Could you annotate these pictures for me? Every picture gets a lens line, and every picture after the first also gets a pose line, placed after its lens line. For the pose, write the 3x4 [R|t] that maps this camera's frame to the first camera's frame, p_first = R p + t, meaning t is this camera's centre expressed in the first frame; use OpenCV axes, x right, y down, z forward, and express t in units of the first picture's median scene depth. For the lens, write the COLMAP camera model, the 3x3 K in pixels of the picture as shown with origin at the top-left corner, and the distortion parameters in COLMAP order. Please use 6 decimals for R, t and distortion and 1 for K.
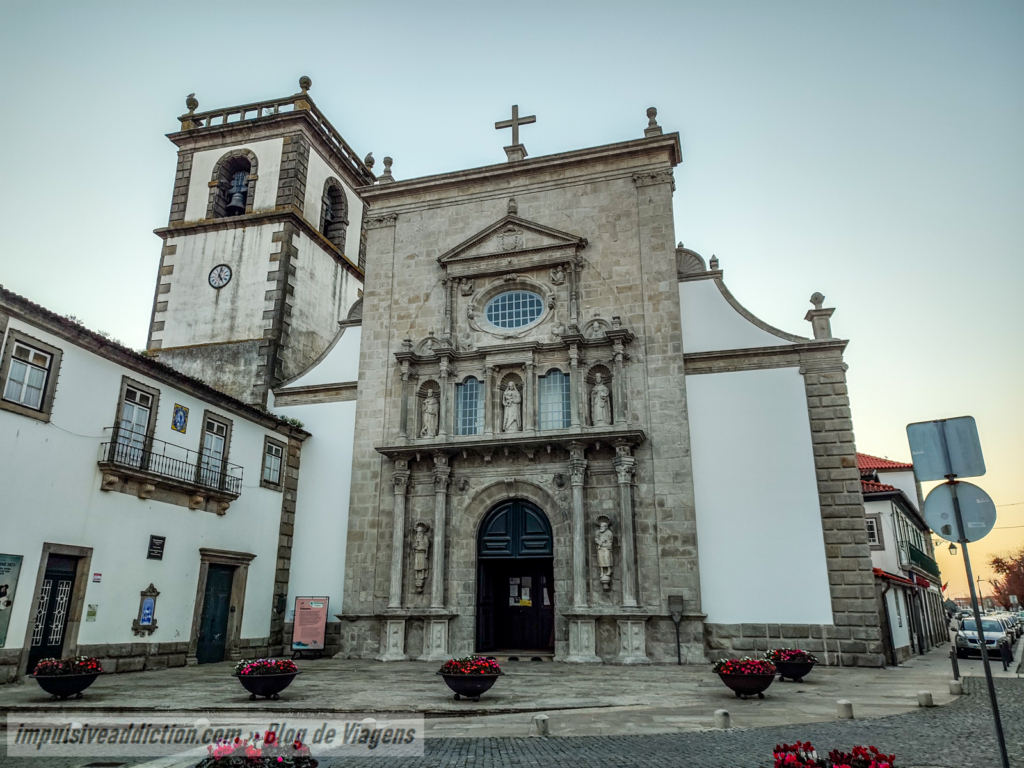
lens RADIAL K [[715.8, 0, 518.3], [0, 715.8, 385.0], [0, 0, 1]] dist [0.034164, -0.003265]
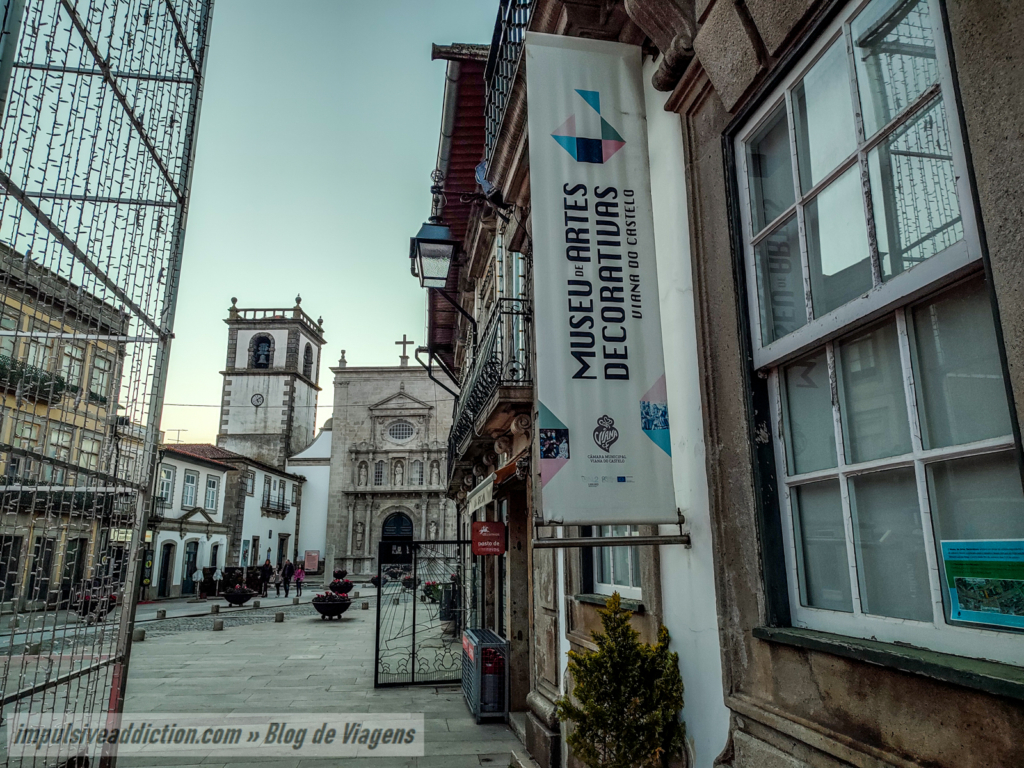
lens RADIAL K [[715.8, 0, 518.3], [0, 715.8, 385.0], [0, 0, 1]] dist [0.034164, -0.003265]
pose [[0.972110, 0.051276, 0.228850, -0.181599], [-0.068819, 0.995216, 0.069341, -0.455933], [-0.224200, -0.083156, 0.970989, -1.398159]]
